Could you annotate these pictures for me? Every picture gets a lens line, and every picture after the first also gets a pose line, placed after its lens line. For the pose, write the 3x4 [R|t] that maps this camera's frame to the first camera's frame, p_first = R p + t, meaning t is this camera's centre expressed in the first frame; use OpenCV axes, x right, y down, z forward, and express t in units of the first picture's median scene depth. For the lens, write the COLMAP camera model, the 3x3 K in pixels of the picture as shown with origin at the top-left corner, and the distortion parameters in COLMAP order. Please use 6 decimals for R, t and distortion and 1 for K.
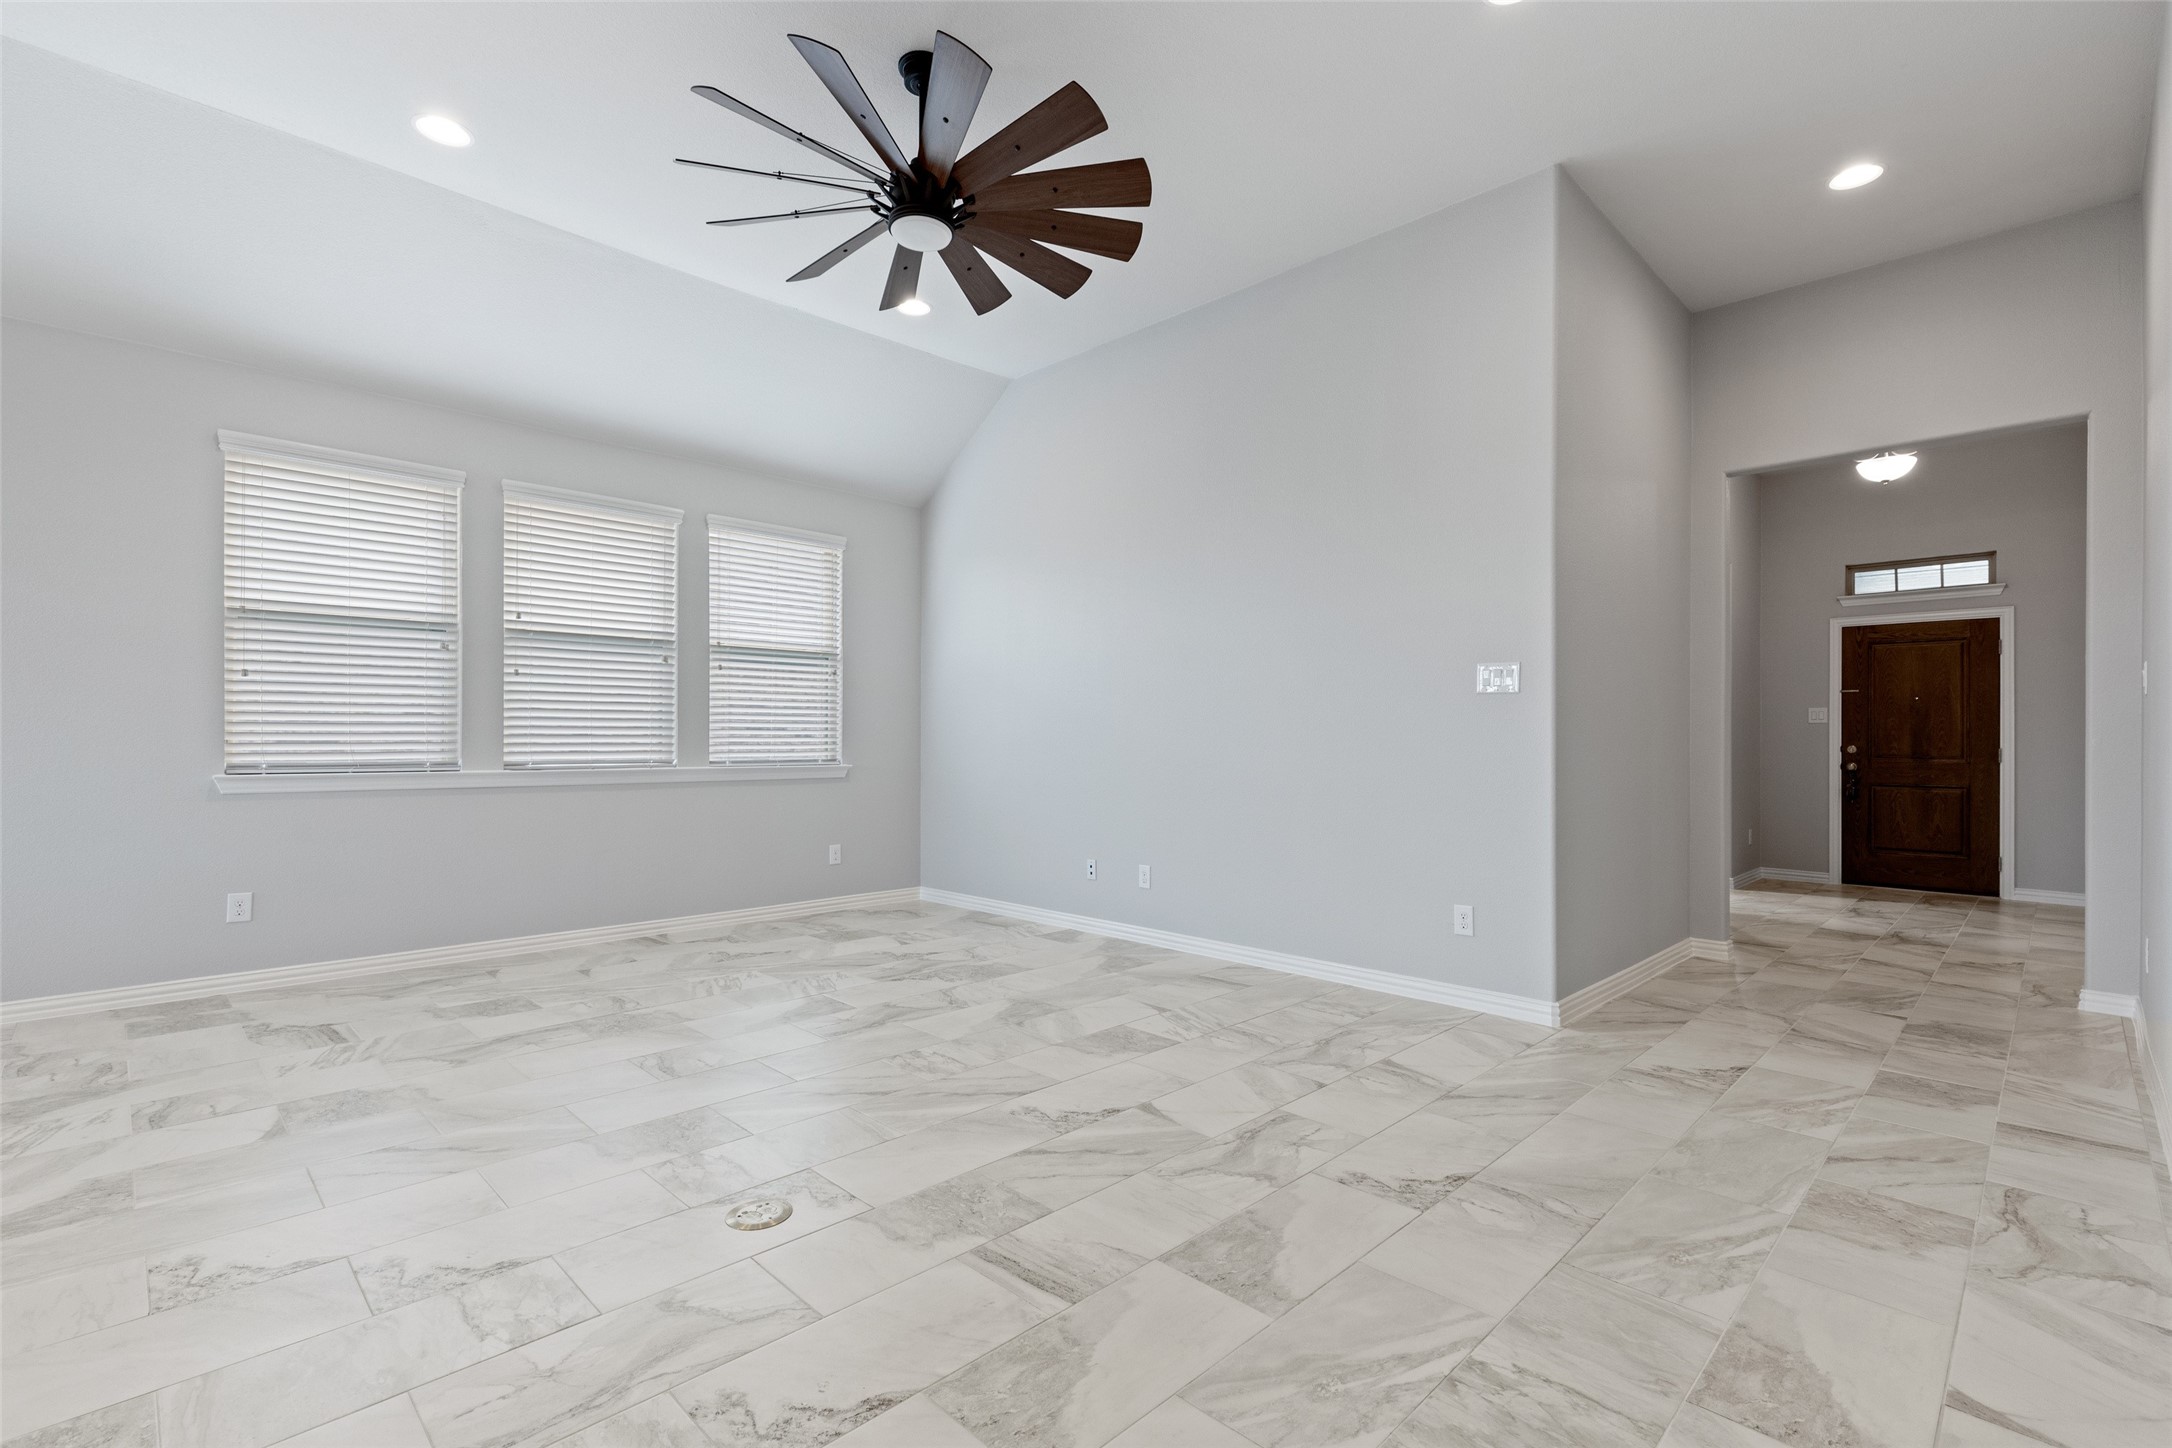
lens RADIAL K [[971.0, 0, 1082.0], [0, 971.0, 740.2], [0, 0, 1]] dist [0.000615, -0.000626]
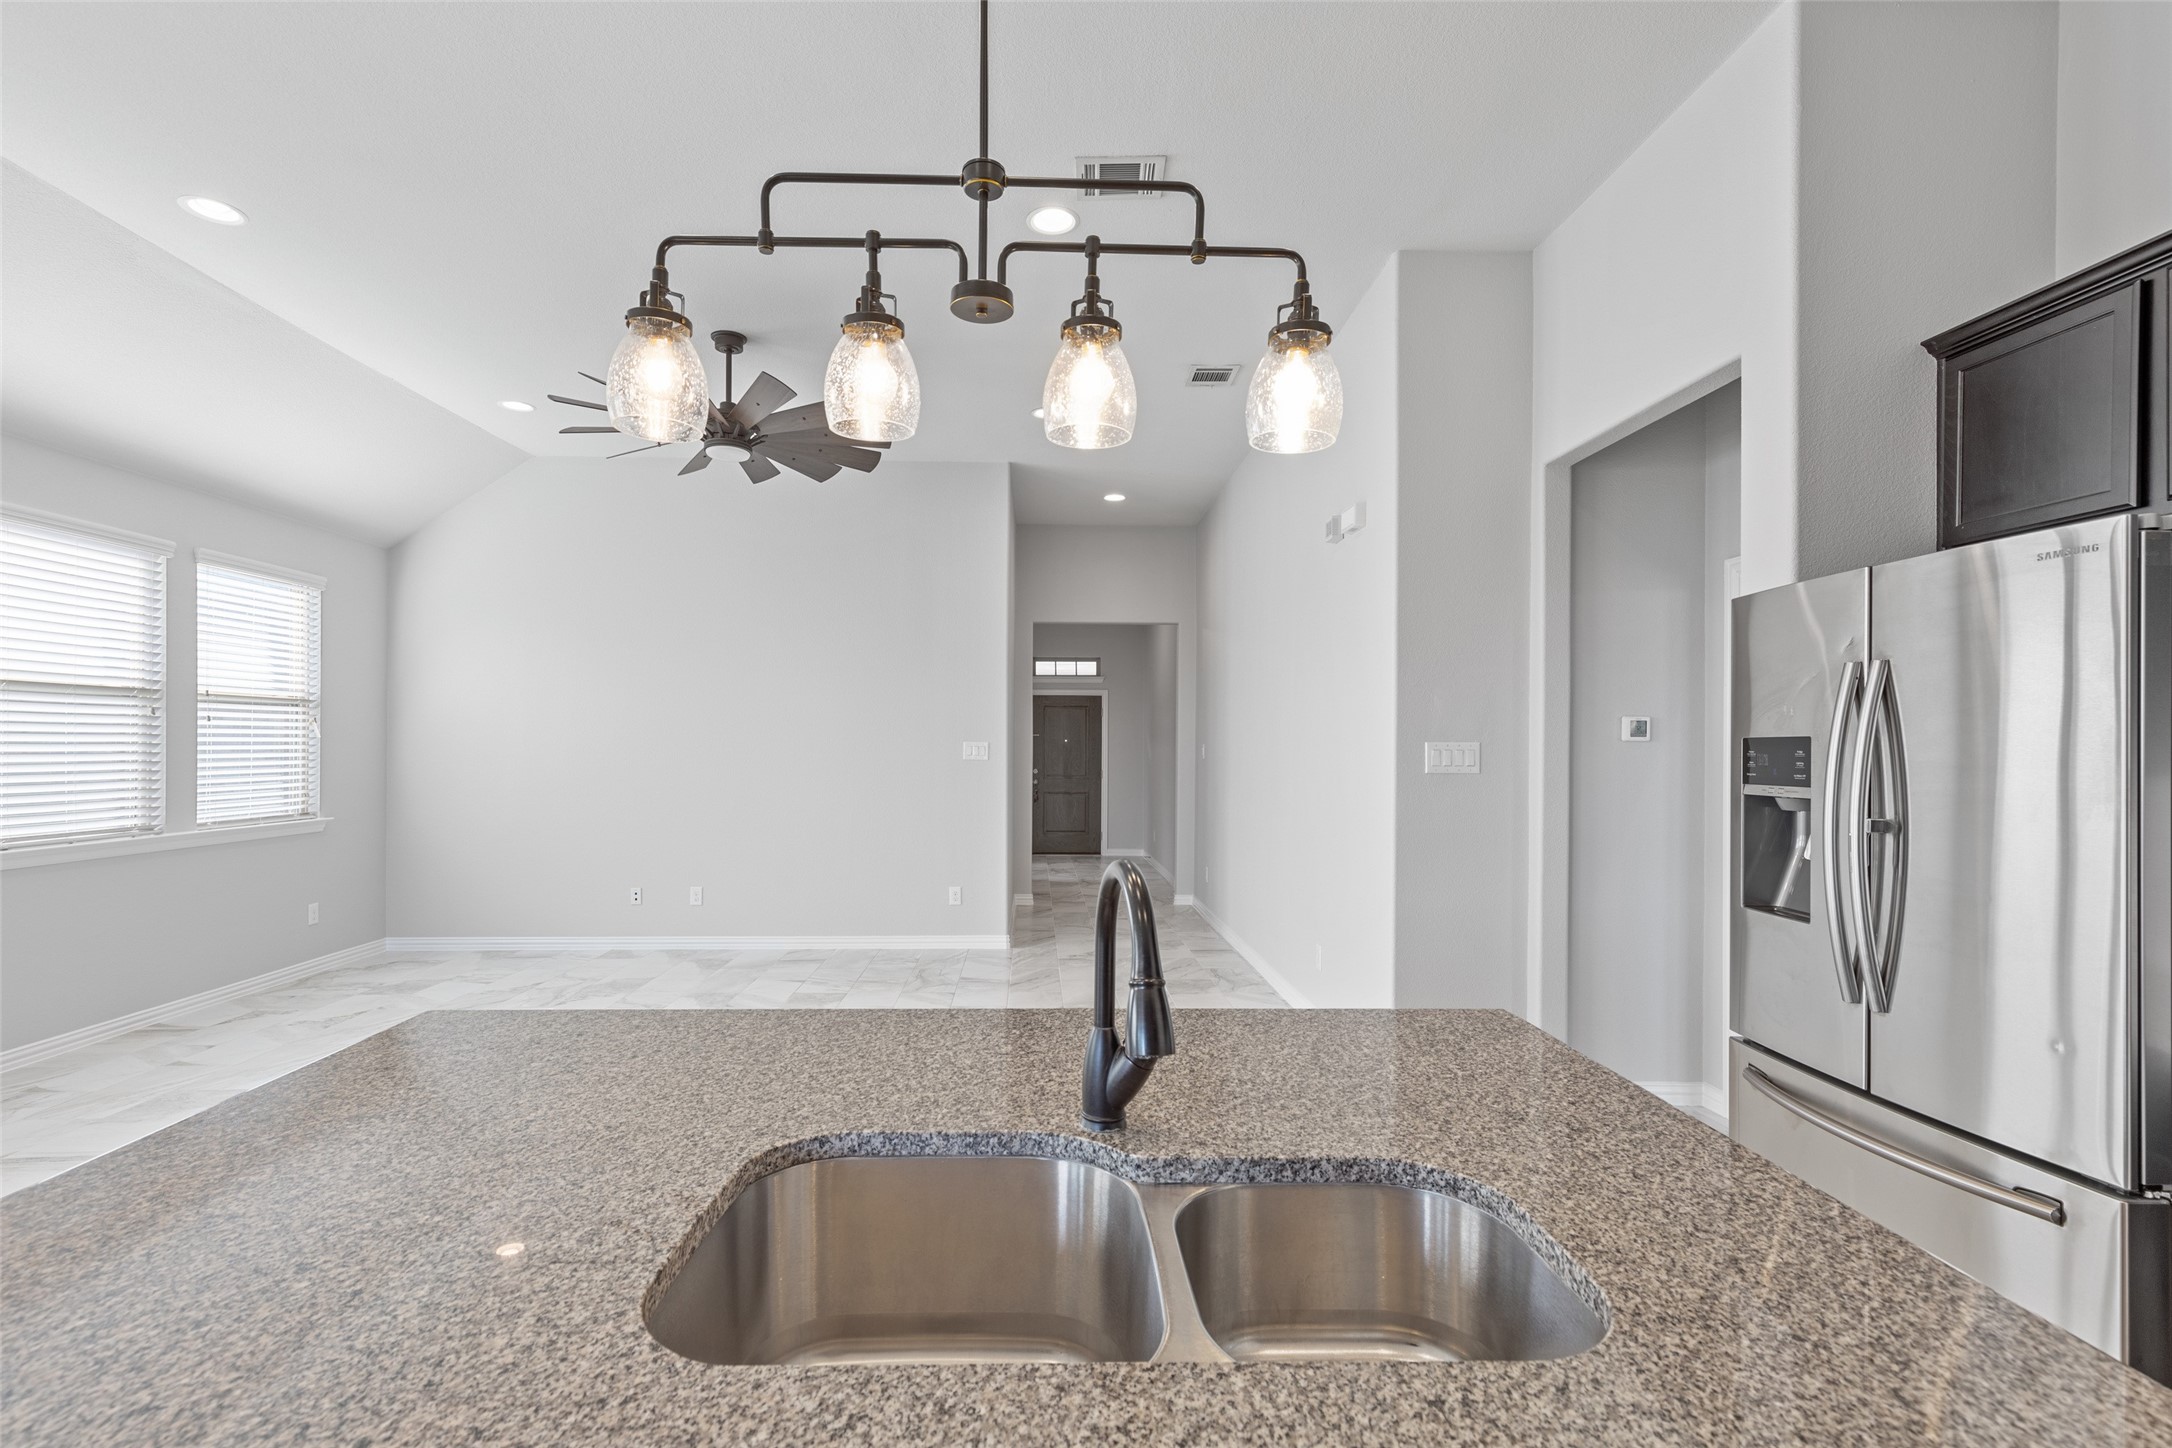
lens RADIAL K [[971.0, 0, 1082.0], [0, 971.0, 740.2], [0, 0, 1]] dist [0.000615, -0.000626]
pose [[0.673155, 0.003136, 0.739495, -0.734341], [-0.001879, 0.999995, -0.002530, -0.080977], [-0.739499, 0.000314, 0.673157, -0.299238]]
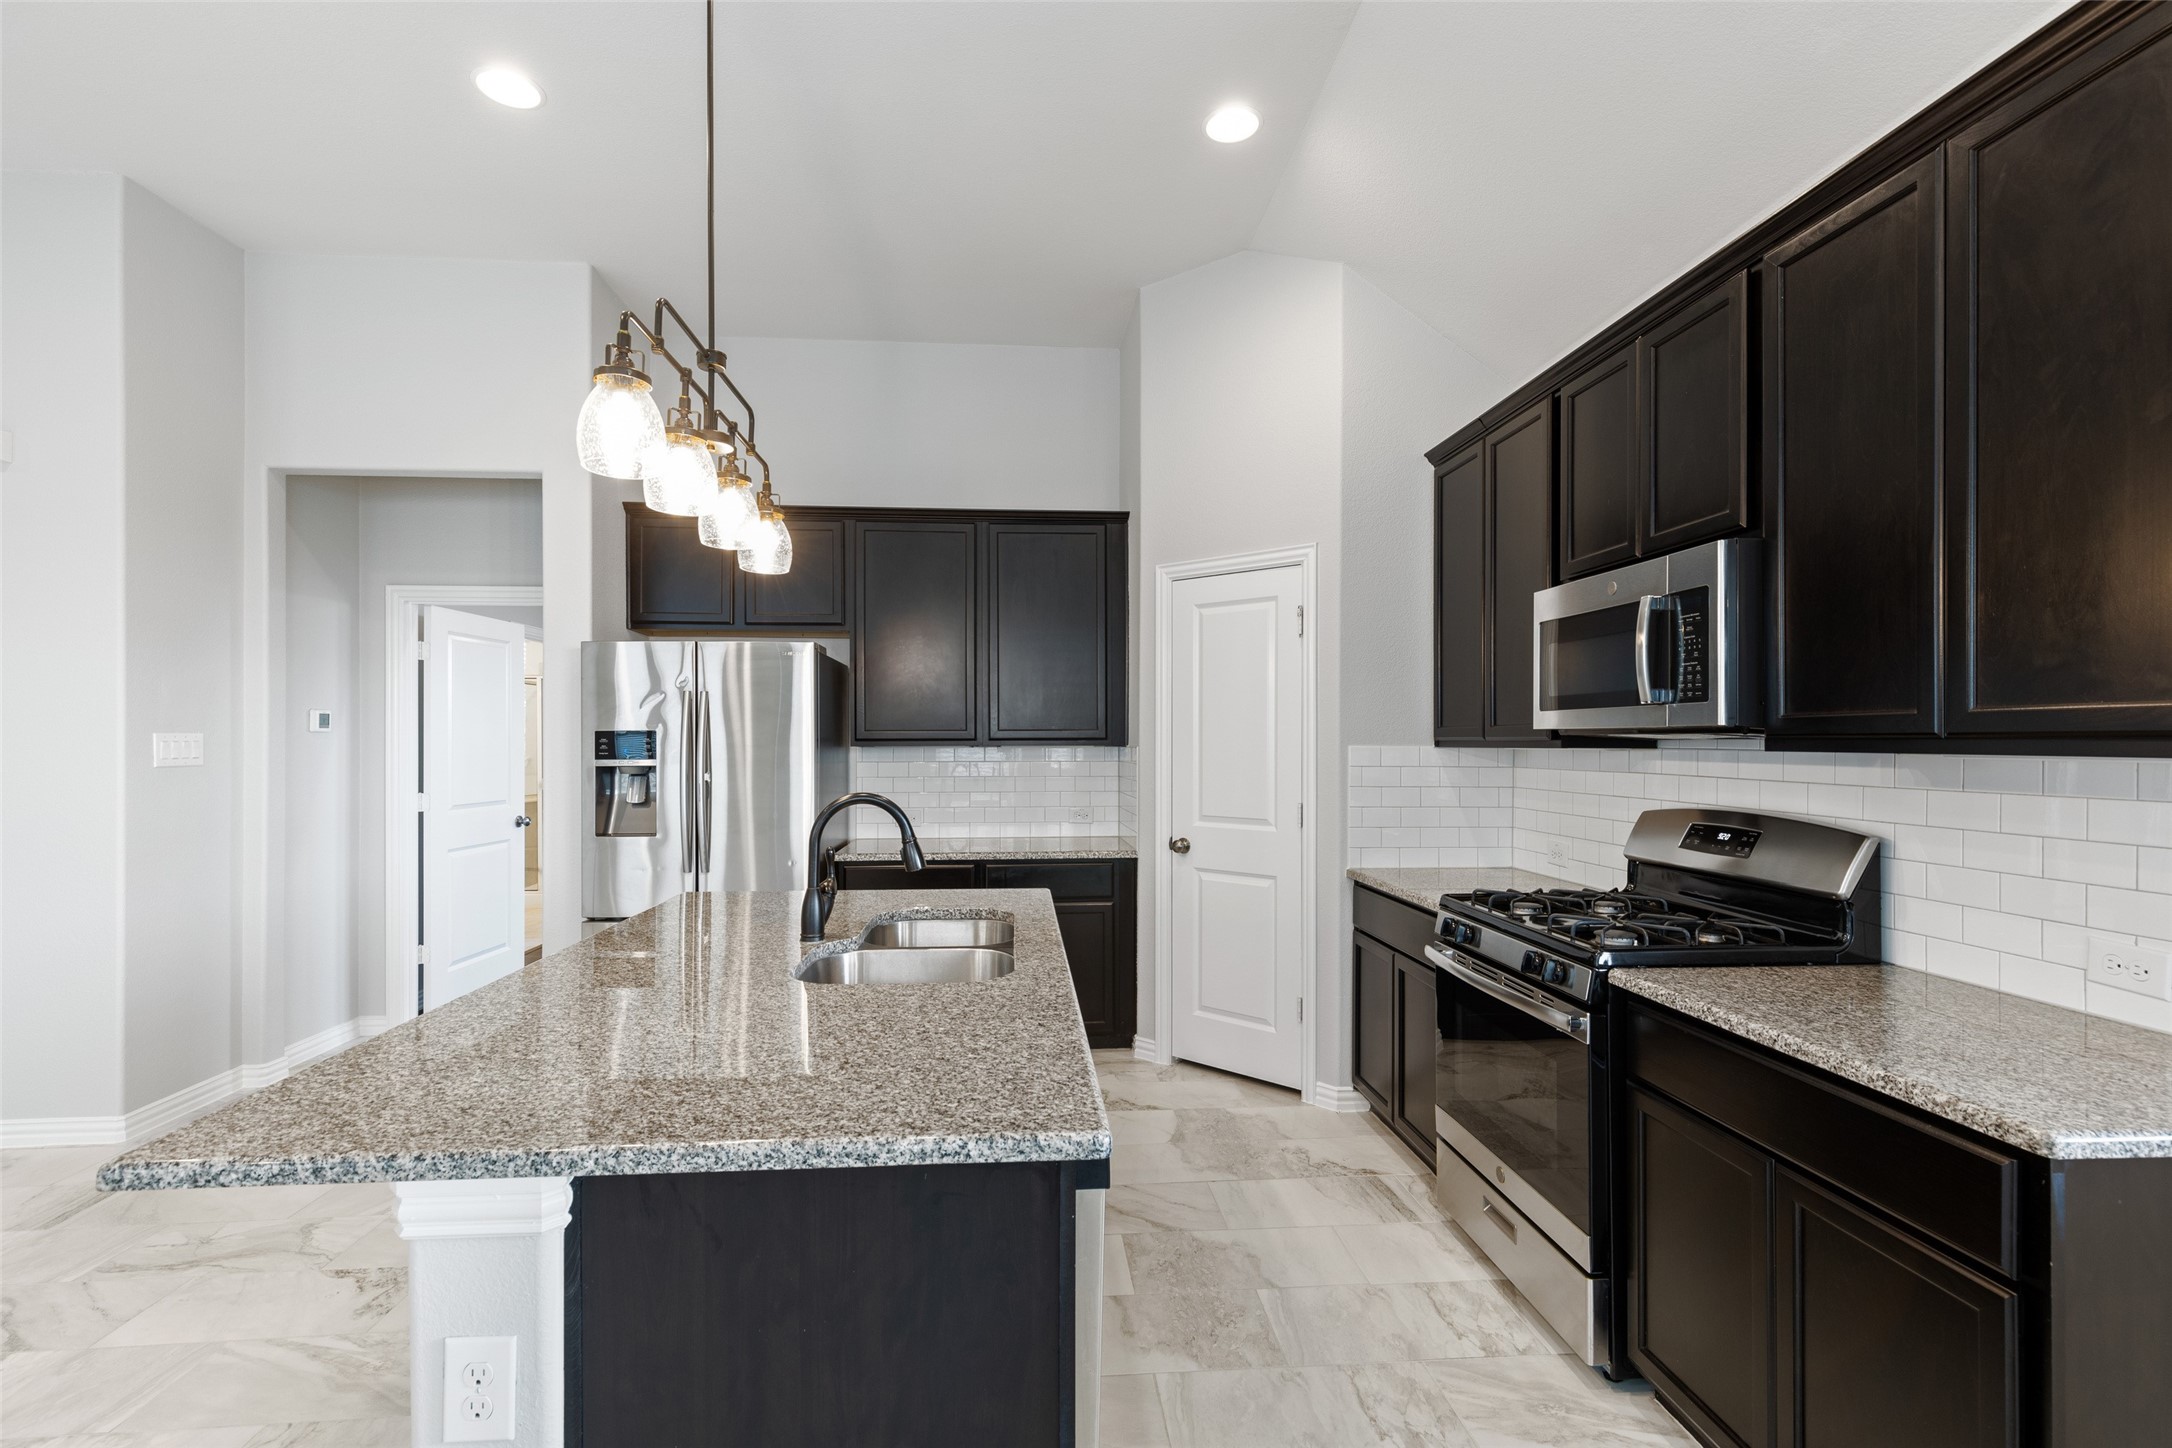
lens RADIAL K [[989.9, 0, 1078.3], [0, 989.9, 737.2], [0, 0, 1]] dist [-0.000653, -0.000211]
pose [[-0.755834, -0.003419, 0.654755, -1.007847], [-0.000604, 0.999990, 0.004524, -0.082751], [-0.654763, 0.003024, -0.755828, 0.259624]]
